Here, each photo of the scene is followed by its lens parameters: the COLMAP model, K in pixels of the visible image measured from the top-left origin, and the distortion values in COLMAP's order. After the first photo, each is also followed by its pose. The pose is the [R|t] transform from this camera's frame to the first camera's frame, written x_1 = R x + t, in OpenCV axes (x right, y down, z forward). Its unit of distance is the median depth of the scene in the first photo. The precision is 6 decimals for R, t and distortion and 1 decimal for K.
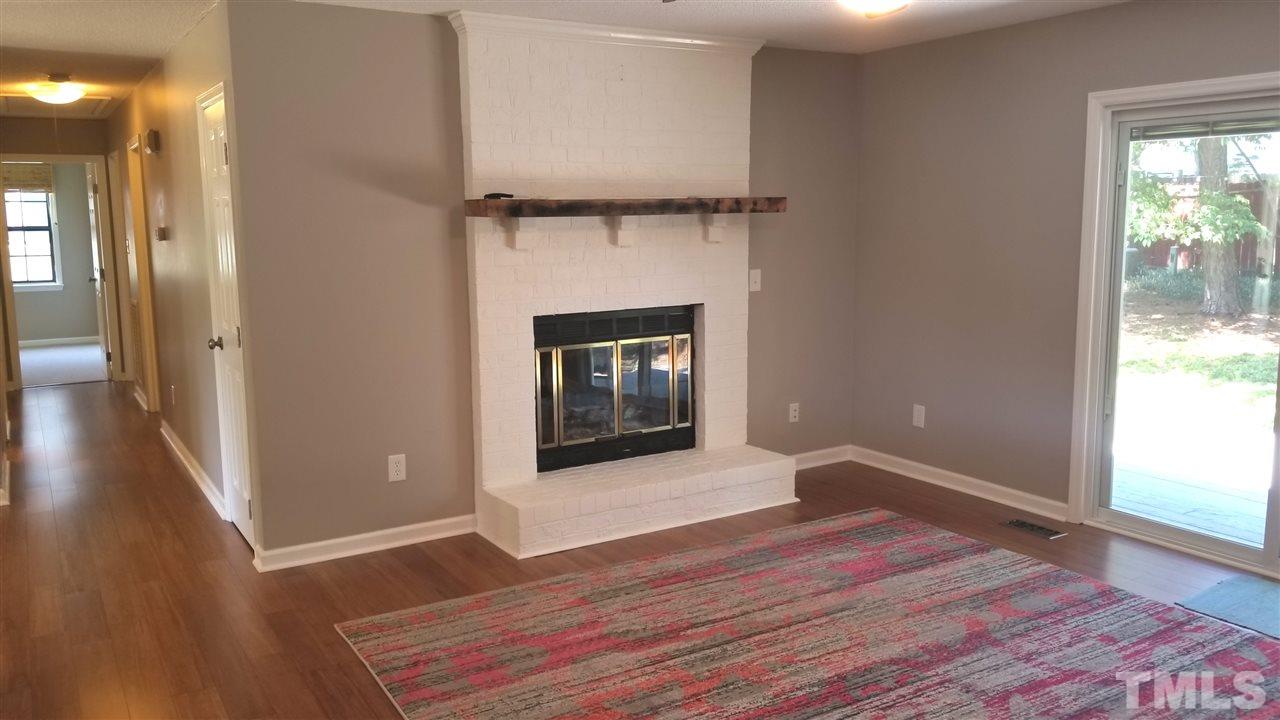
lens RADIAL K [[1008.7, 0, 632.3], [0, 1008.7, 355.1], [0, 0, 1]] dist [0.057225, -0.006739]
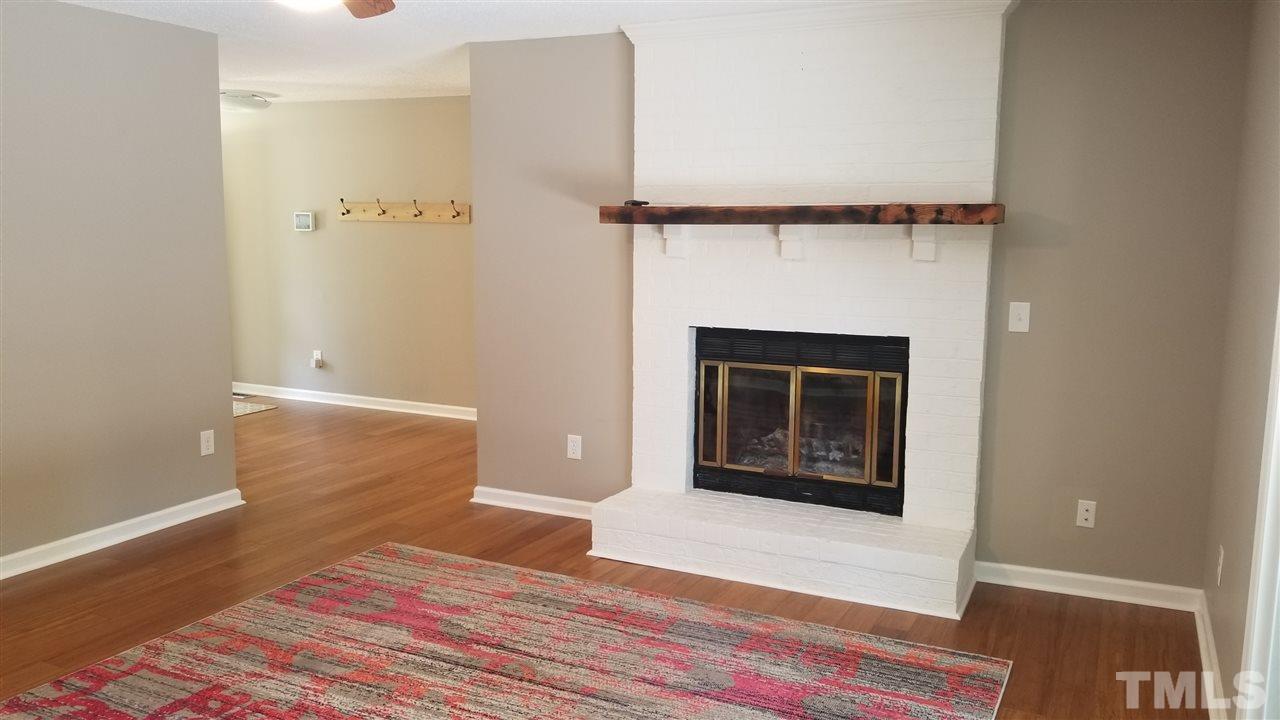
lens RADIAL K [[1008.7, 0, 632.3], [0, 1008.7, 355.1], [0, 0, 1]] dist [0.057225, -0.006739]
pose [[0.536327, 0.127400, -0.834339, 0.722800], [-0.133670, 0.988887, 0.065074, -0.069971], [0.833358, 0.076626, 0.547397, 0.446035]]
